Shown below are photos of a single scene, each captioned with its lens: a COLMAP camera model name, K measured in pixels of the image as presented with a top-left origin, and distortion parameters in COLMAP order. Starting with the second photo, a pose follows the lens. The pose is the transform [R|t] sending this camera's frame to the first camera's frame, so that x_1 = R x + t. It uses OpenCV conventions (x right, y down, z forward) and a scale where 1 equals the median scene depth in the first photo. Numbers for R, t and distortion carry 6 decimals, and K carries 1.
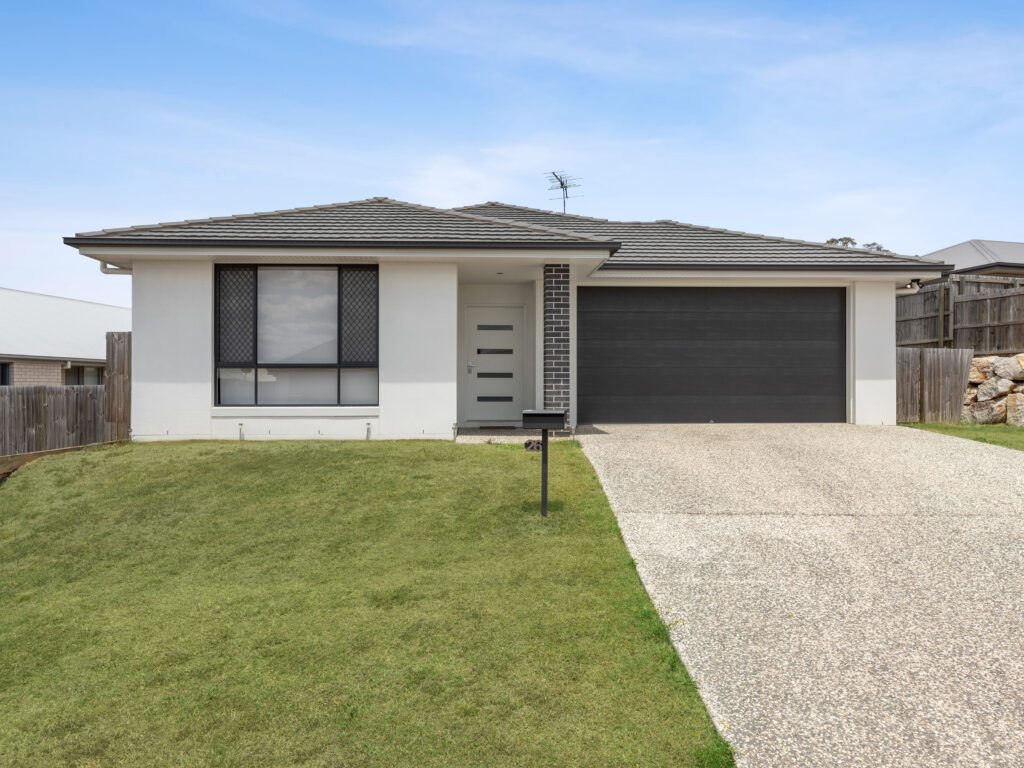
lens RADIAL K [[607.8, 0, 514.5], [0, 607.8, 387.9], [0, 0, 1]] dist [-0.001737, -0.002601]
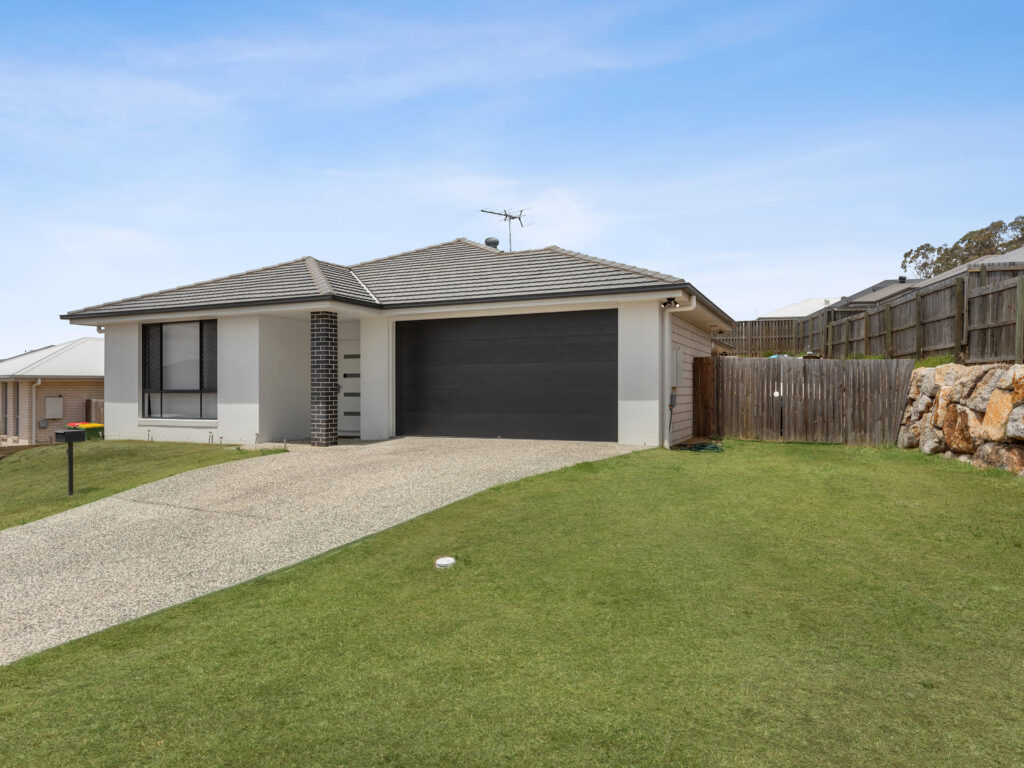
lens RADIAL K [[601.5, 0, 512.4], [0, 601.5, 382.6], [0, 0, 1]] dist [0.003555, 0.002279]
pose [[0.910977, -0.008638, -0.412366, 0.964914], [0.003185, 0.999898, -0.013909, -0.034121], [0.412445, 0.011357, 0.910912, 0.009619]]
